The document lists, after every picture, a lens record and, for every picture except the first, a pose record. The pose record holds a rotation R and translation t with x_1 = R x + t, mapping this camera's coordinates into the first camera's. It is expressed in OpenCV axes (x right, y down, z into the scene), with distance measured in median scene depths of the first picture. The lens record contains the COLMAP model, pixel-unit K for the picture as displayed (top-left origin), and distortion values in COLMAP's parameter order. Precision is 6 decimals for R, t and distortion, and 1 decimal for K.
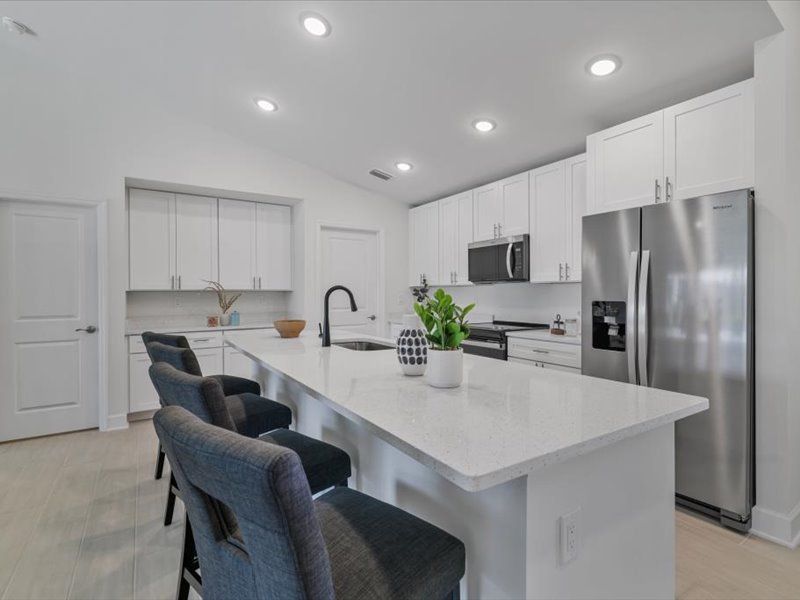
lens RADIAL K [[397.4, 0, 401.6], [0, 397.4, 292.9], [0, 0, 1]] dist [-0.002149, -0.000416]
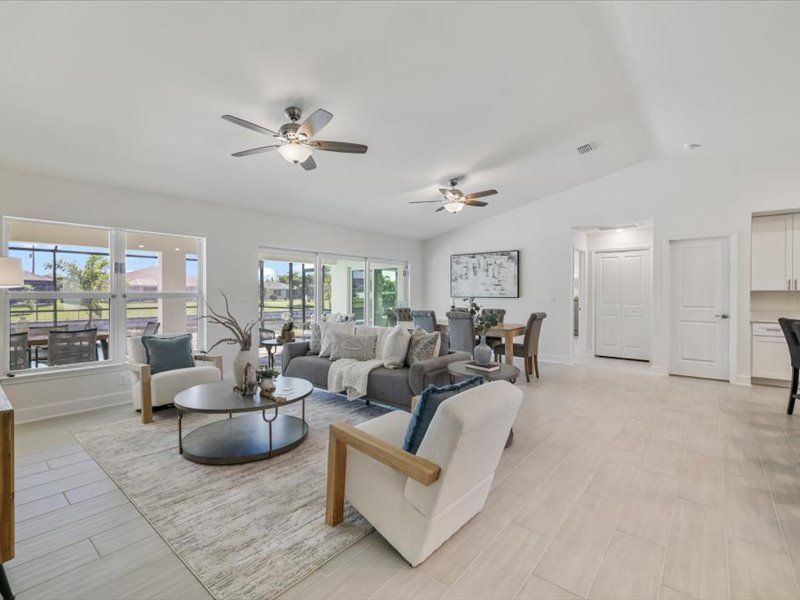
lens RADIAL K [[373.8, 0, 401.1], [0, 373.8, 296.5], [0, 0, 1]] dist [-0.001587, 0.000248]
pose [[0.294418, 0.012871, -0.955590, 0.229335], [-0.002251, 0.999916, 0.012775, -0.001166], [0.955674, -0.001610, 0.294422, -0.617723]]
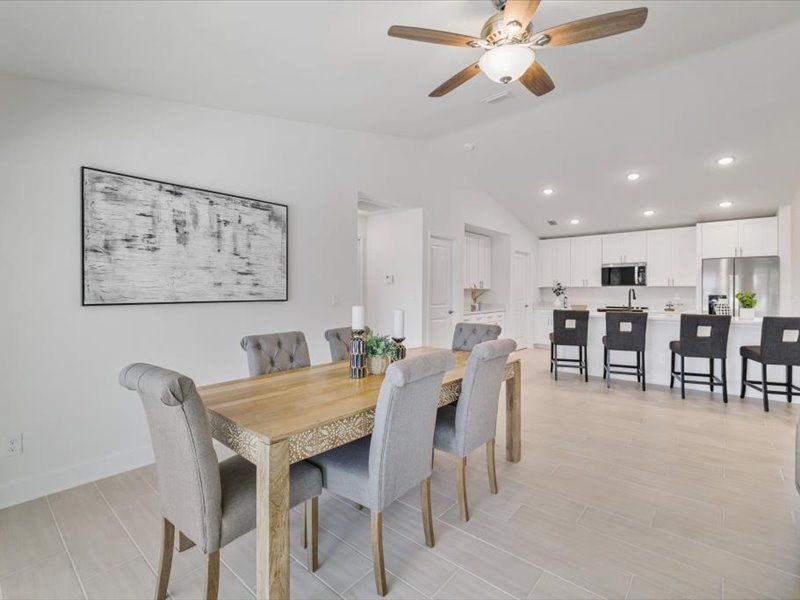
lens RADIAL K [[376.8, 0, 401.7], [0, 376.8, 294.6], [0, 0, 1]] dist [-0.000133, -0.000079]
pose [[0.959659, 0.000903, 0.281164, -1.405521], [-0.003853, 0.999943, 0.009942, 0.001957], [-0.281139, -0.010624, 0.959608, -0.488067]]
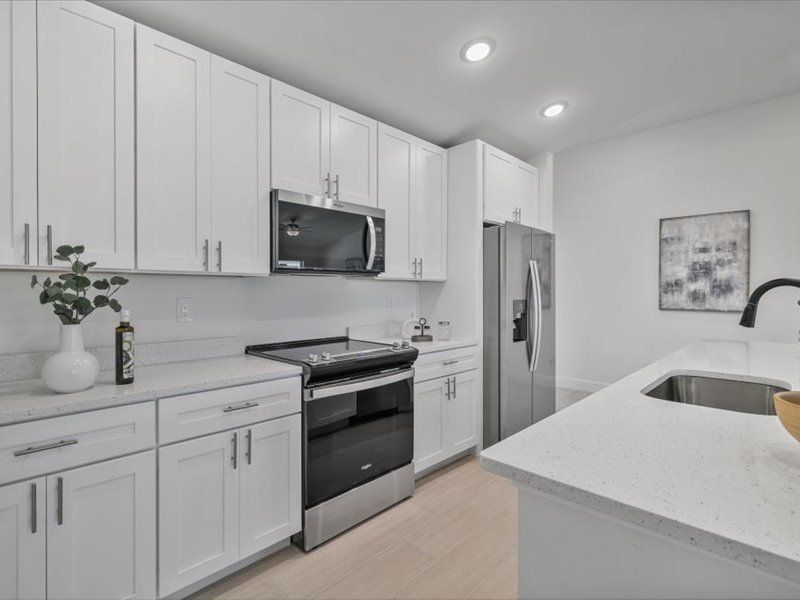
lens RADIAL K [[397.4, 0, 401.6], [0, 397.4, 292.9], [0, 0, 1]] dist [-0.002149, -0.000416]
pose [[-0.218471, -0.001336, 0.975843, -0.380190], [-0.001139, 0.999999, 0.001114, -0.000078], [-0.975843, -0.000868, -0.218472, 1.108955]]
